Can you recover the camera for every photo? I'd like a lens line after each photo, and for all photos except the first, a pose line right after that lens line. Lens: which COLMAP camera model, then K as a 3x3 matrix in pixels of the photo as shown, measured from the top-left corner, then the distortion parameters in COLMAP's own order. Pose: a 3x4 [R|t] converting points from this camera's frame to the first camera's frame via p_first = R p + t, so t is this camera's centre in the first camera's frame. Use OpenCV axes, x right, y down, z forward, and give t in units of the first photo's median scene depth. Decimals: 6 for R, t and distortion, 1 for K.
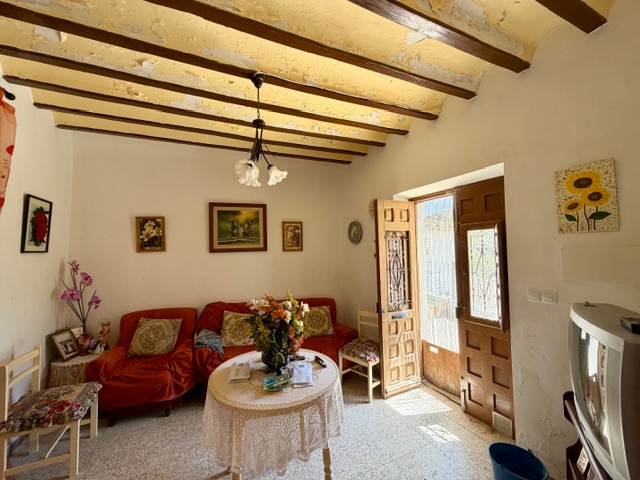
lens RADIAL K [[252.9, 0, 320.0], [0, 252.9, 240.0], [0, 0, 1]] dist [-0.000943, 0.000208]
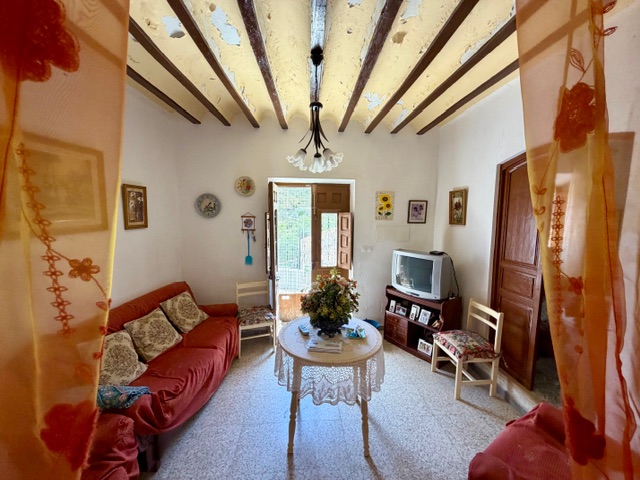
lens RADIAL K [[255.1, 0, 321.0], [0, 255.1, 236.4], [0, 0, 1]] dist [-0.000436, 0.000039]
pose [[0.357761, -0.068483, 0.931299, -0.686536], [-0.058297, 0.993724, 0.095468, -0.035592], [-0.931992, -0.088447, 0.351523, 0.336583]]
